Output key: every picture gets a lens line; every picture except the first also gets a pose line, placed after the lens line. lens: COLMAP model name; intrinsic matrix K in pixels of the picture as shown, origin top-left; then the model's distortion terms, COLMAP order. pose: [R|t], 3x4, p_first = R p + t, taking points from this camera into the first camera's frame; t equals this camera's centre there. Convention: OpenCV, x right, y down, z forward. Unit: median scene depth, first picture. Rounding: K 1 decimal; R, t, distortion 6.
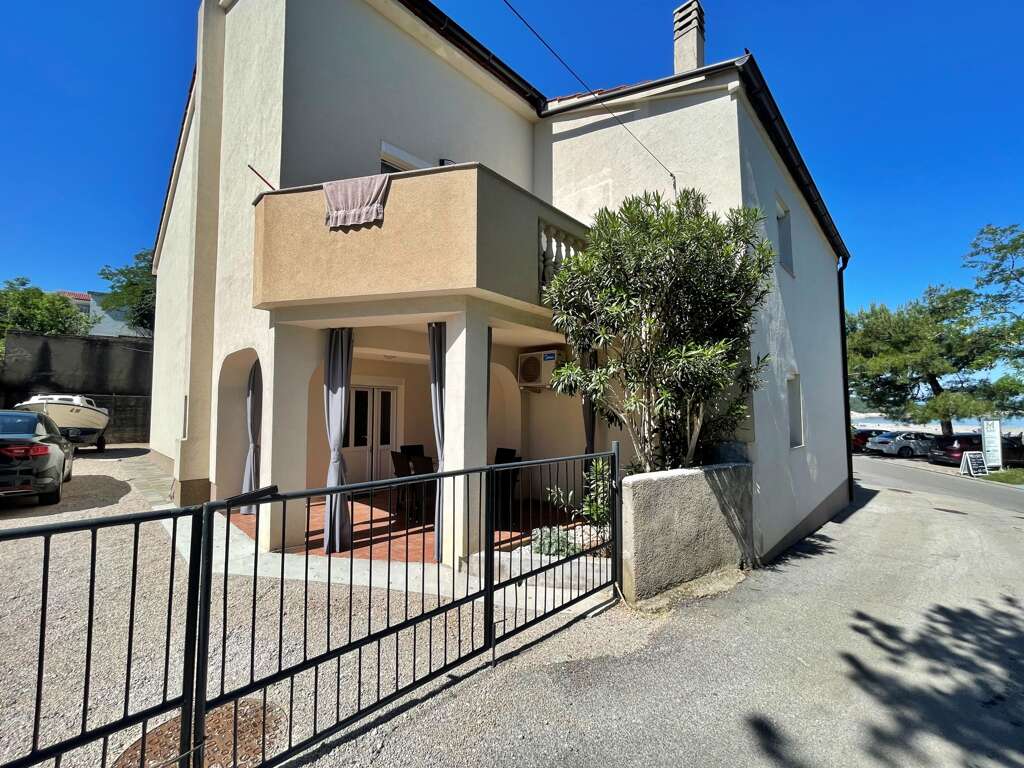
lens RADIAL K [[412.5, 0, 514.3], [0, 412.5, 396.2], [0, 0, 1]] dist [0.002989, 0.000218]
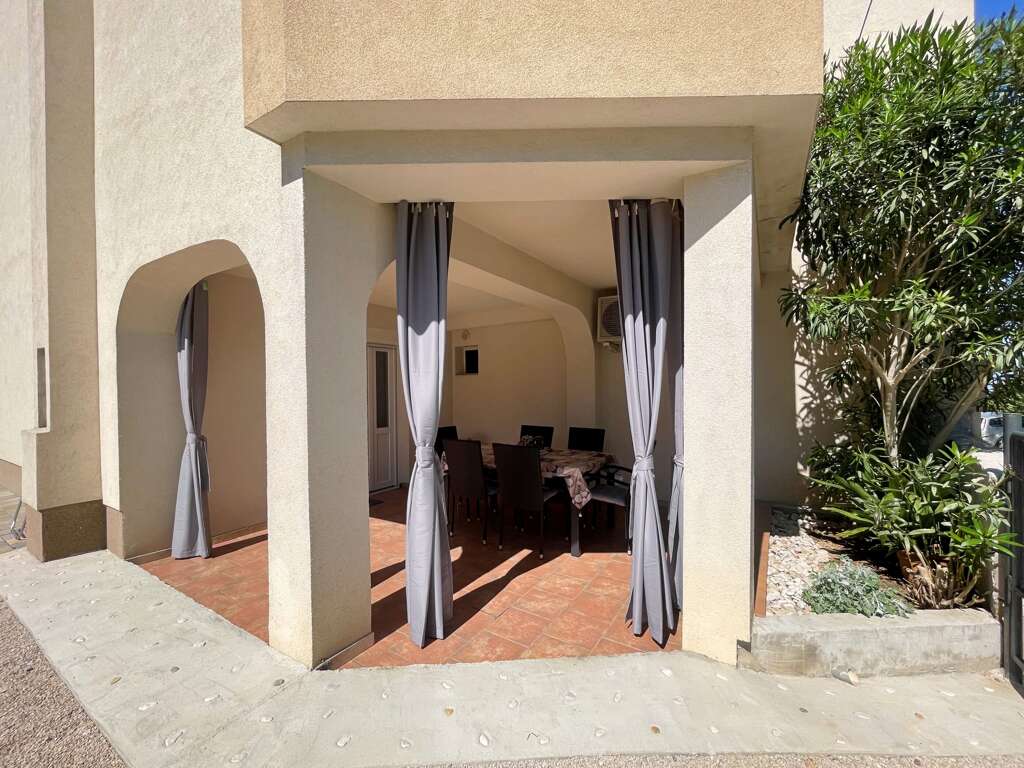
lens RADIAL K [[412.5, 0, 514.3], [0, 412.5, 396.2], [0, 0, 1]] dist [0.002989, 0.000218]
pose [[0.976452, -0.014525, 0.215247, -0.432955], [0.001829, 0.998253, 0.059064, 0.040563], [-0.215729, -0.057280, 0.974772, 0.475110]]
